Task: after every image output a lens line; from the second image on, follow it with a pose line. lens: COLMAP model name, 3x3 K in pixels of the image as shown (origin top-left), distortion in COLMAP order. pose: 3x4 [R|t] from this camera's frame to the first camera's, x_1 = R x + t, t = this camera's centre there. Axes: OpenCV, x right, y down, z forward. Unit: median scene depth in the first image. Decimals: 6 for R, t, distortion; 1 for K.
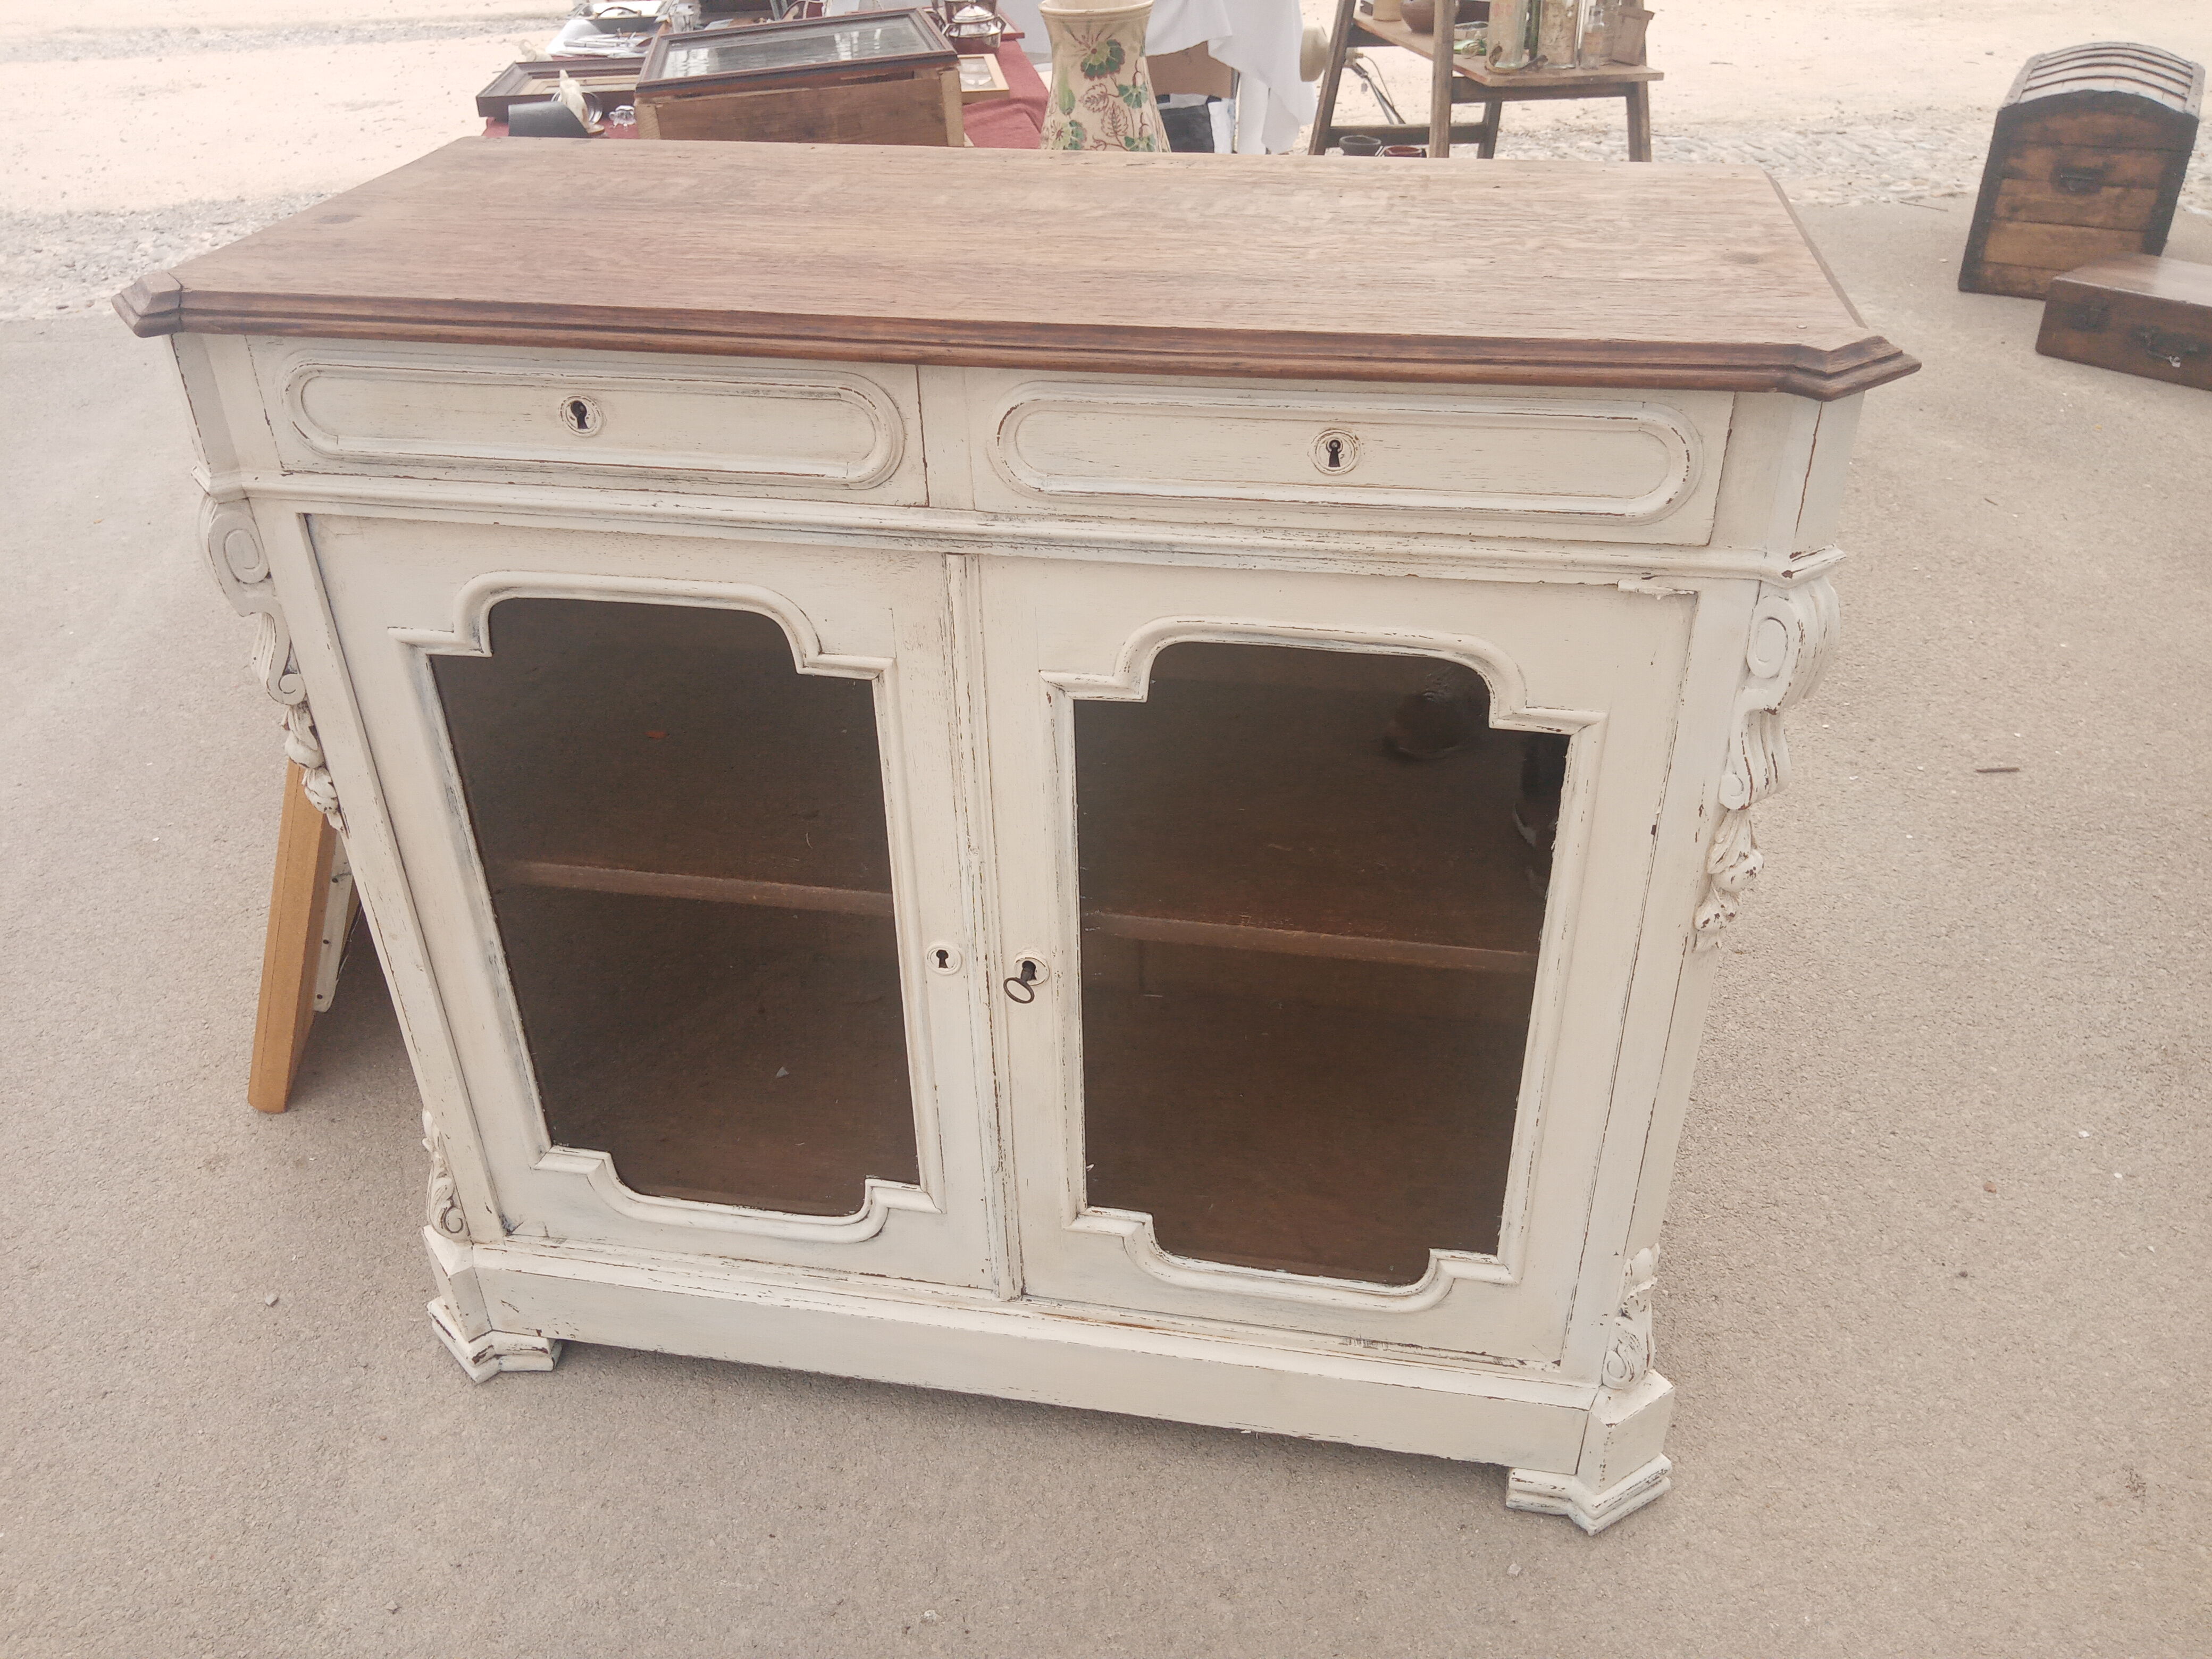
lens RADIAL K [[1785.3, 0, 1122.4], [0, 1785.3, 868.1], [0, 0, 1]] dist [0.041547, -0.091162]
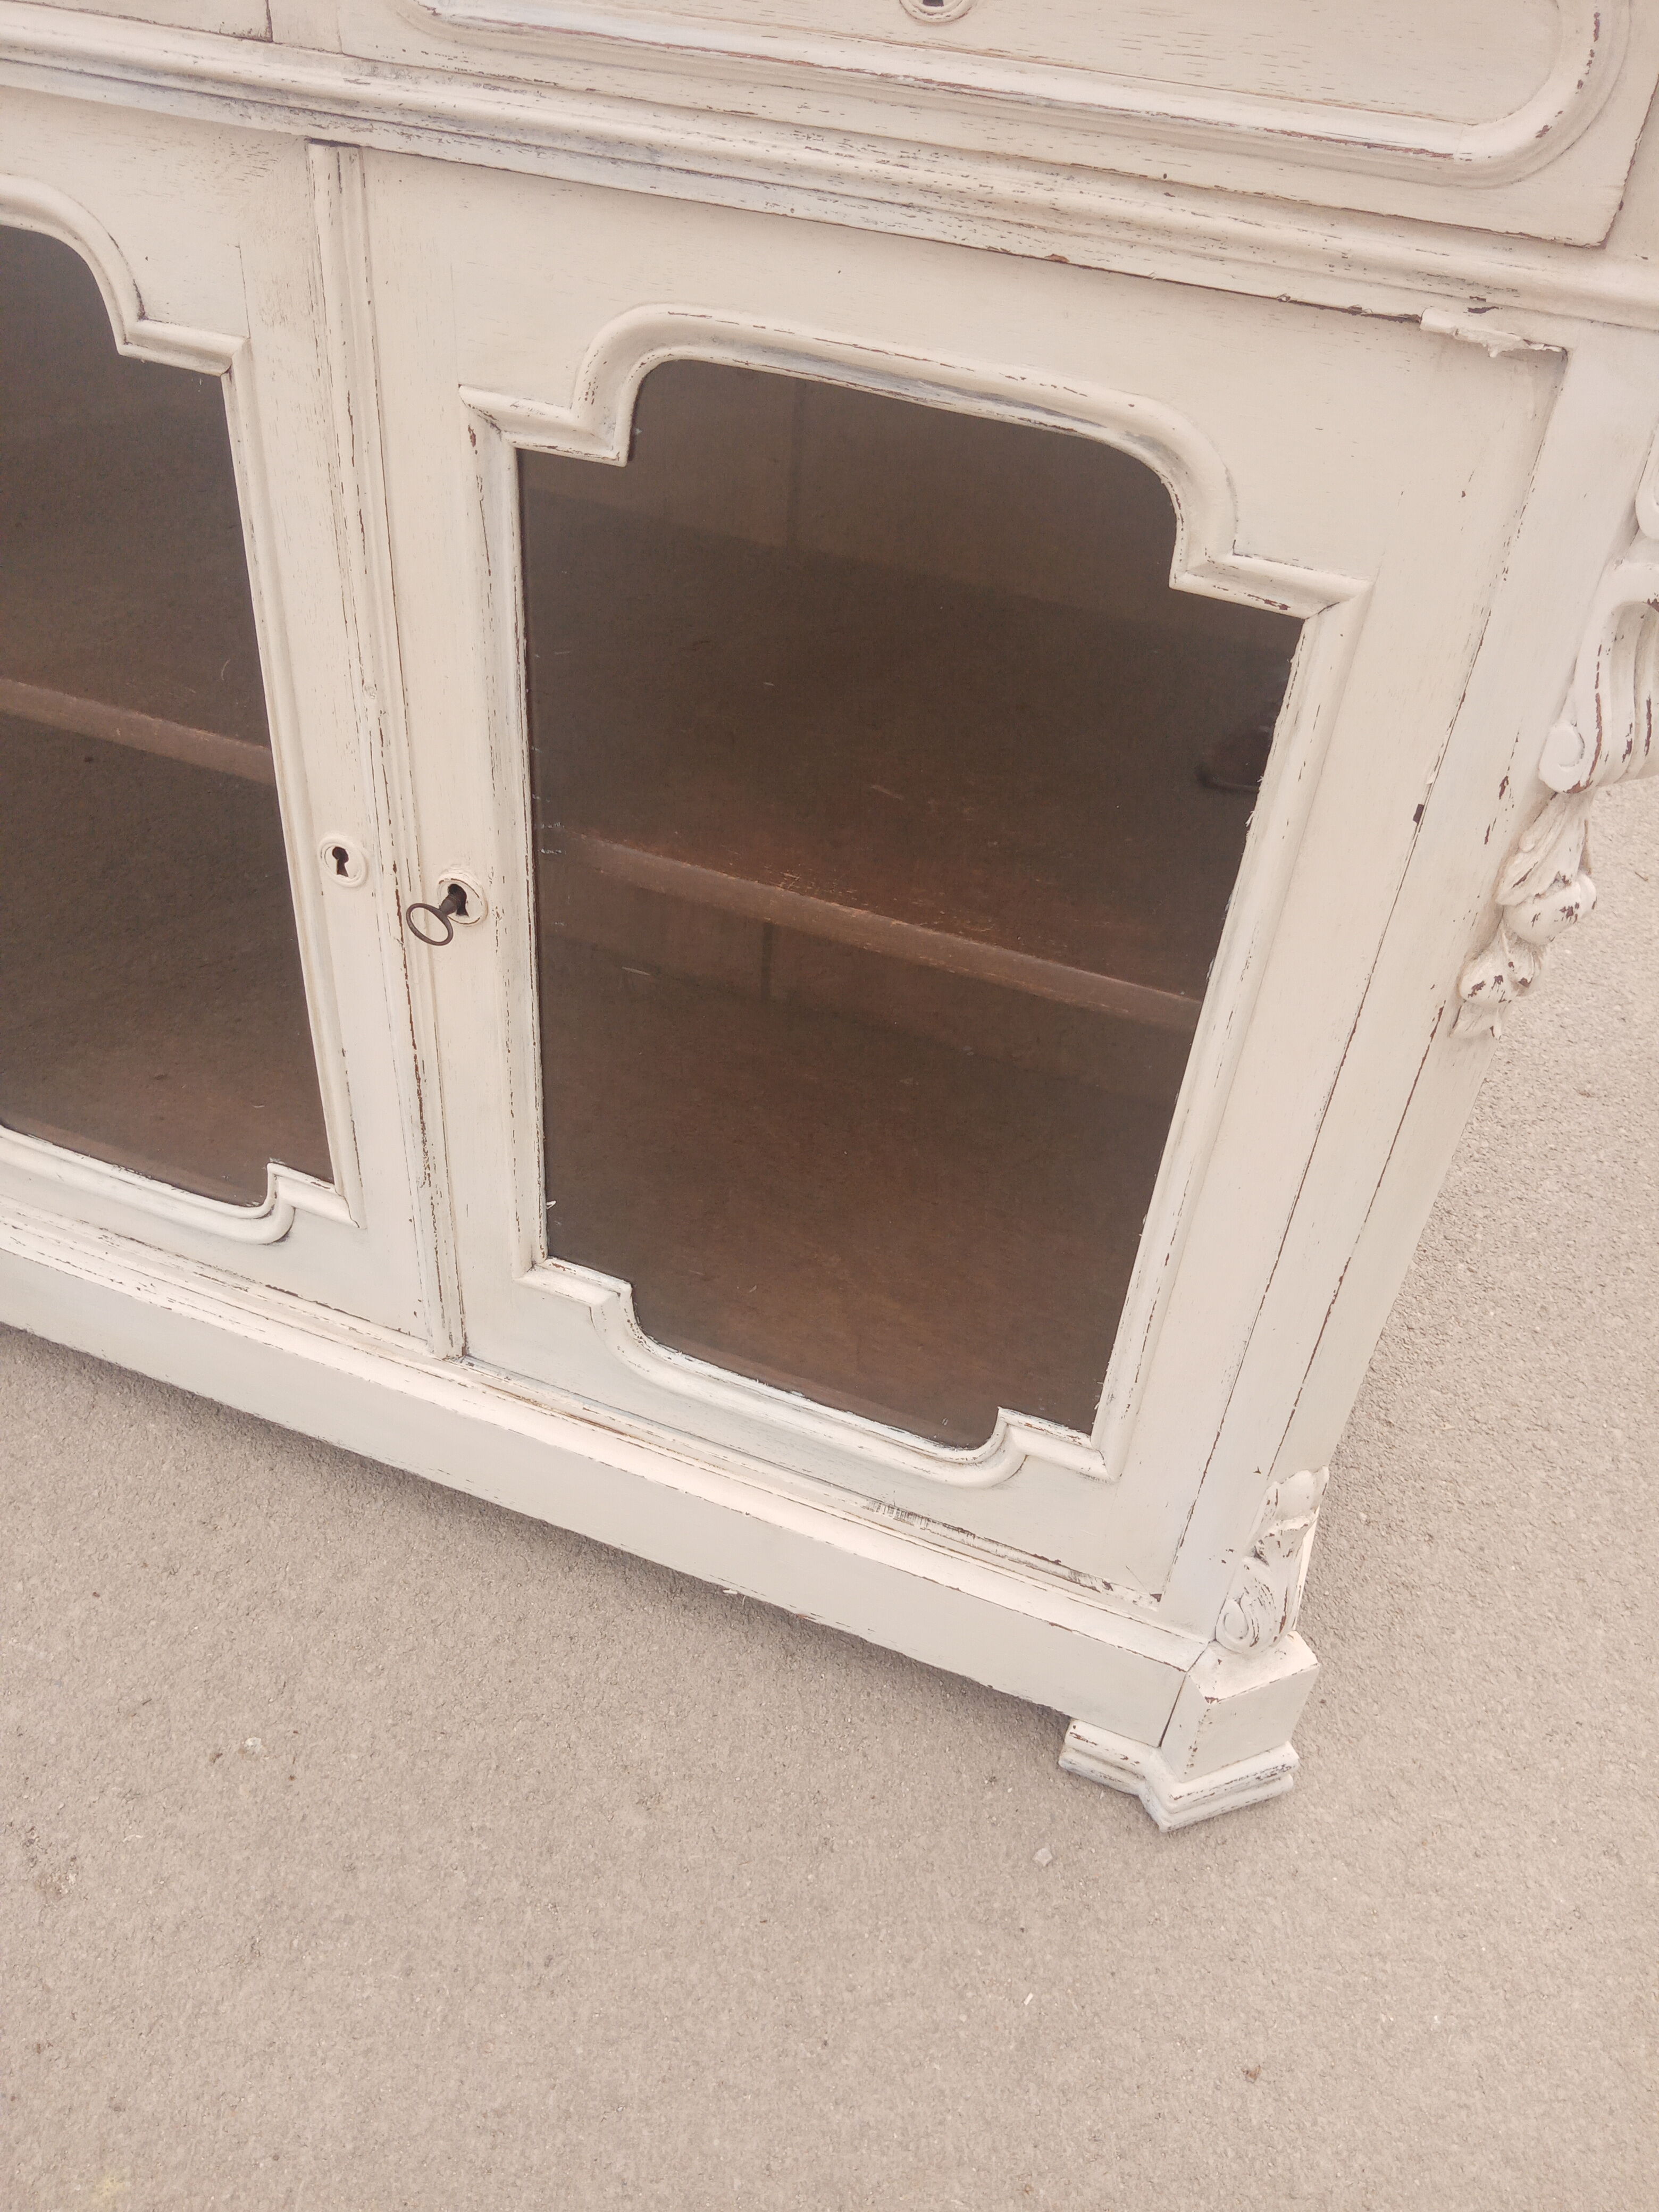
lens RADIAL K [[1785.3, 0, 817.5], [0, 1785.3, 1130.6], [0, 0, 1]] dist [0.041547, -0.091162]
pose [[0.979155, 0.182472, -0.089216, 0.146985], [-0.170633, 0.977242, 0.126026, 0.033395], [0.110182, -0.108175, 0.988007, 0.324697]]
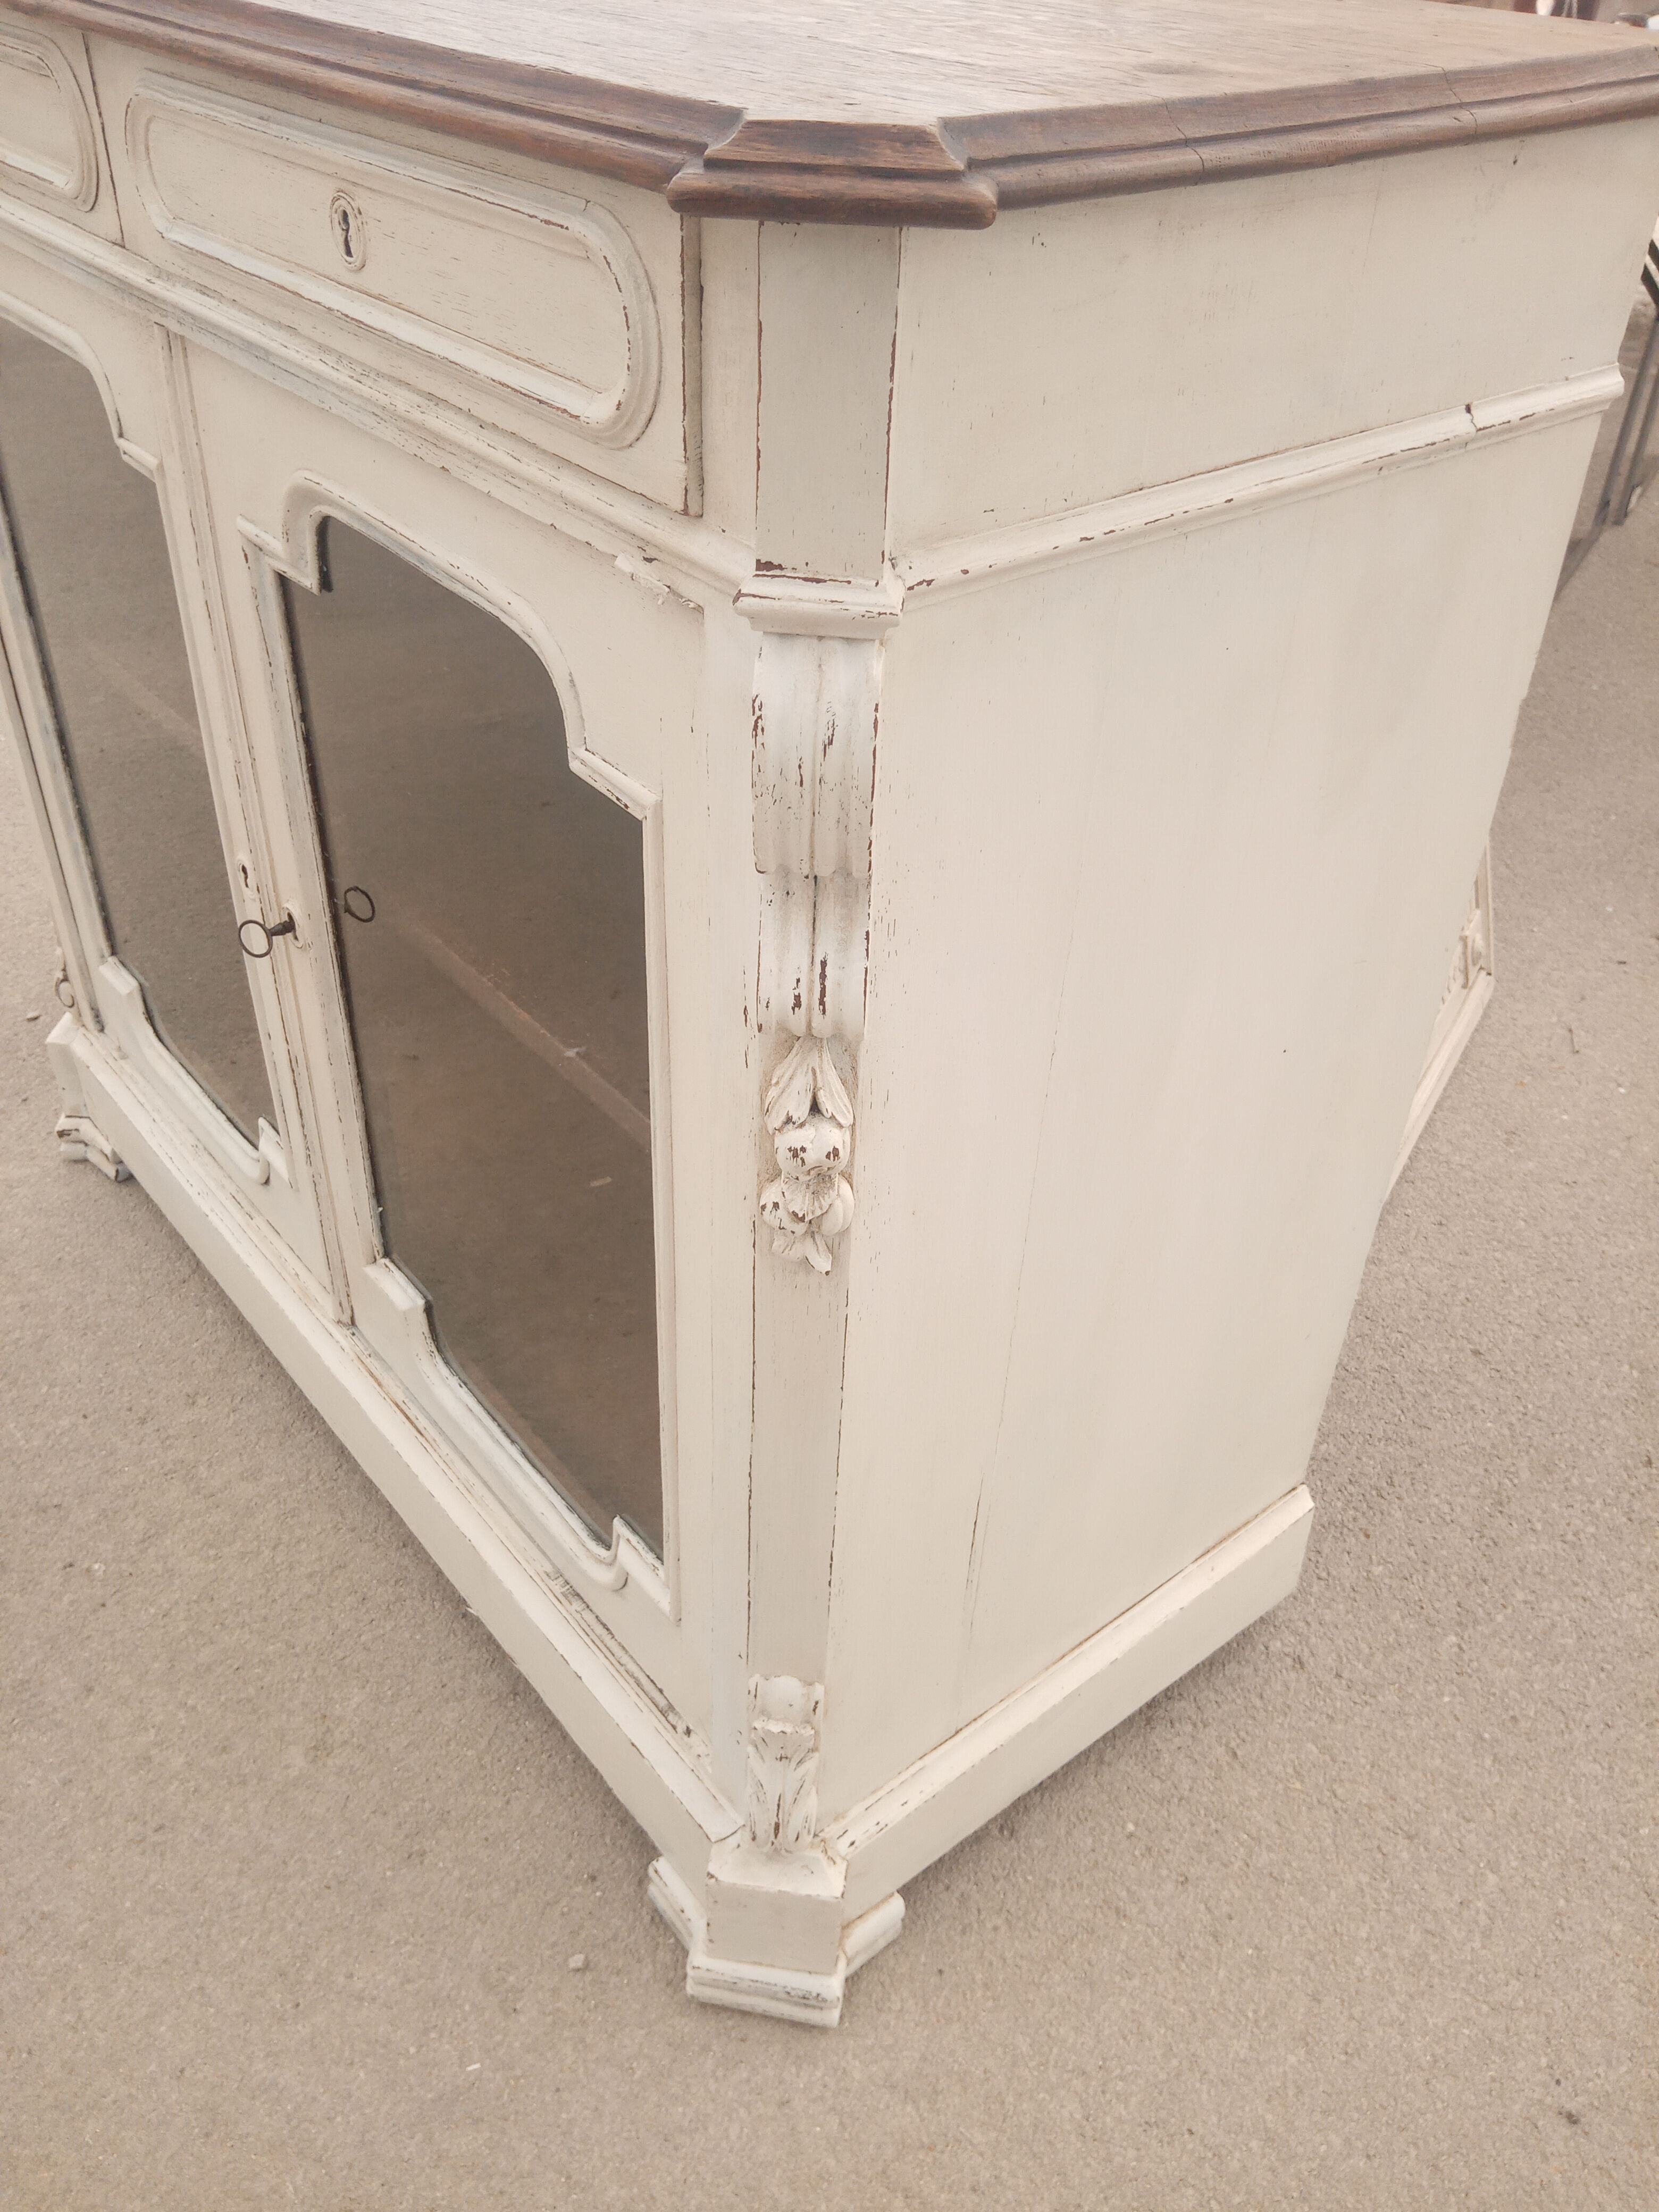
lens RADIAL K [[1785.3, 0, 795.4], [0, 1785.3, 1128.9], [0, 0, 1]] dist [0.041547, -0.091162]
pose [[0.747616, 0.431456, -0.504892, 0.533333], [-0.393919, 0.900144, 0.185926, -0.094063], [0.534694, 0.059885, 0.842921, 0.422269]]
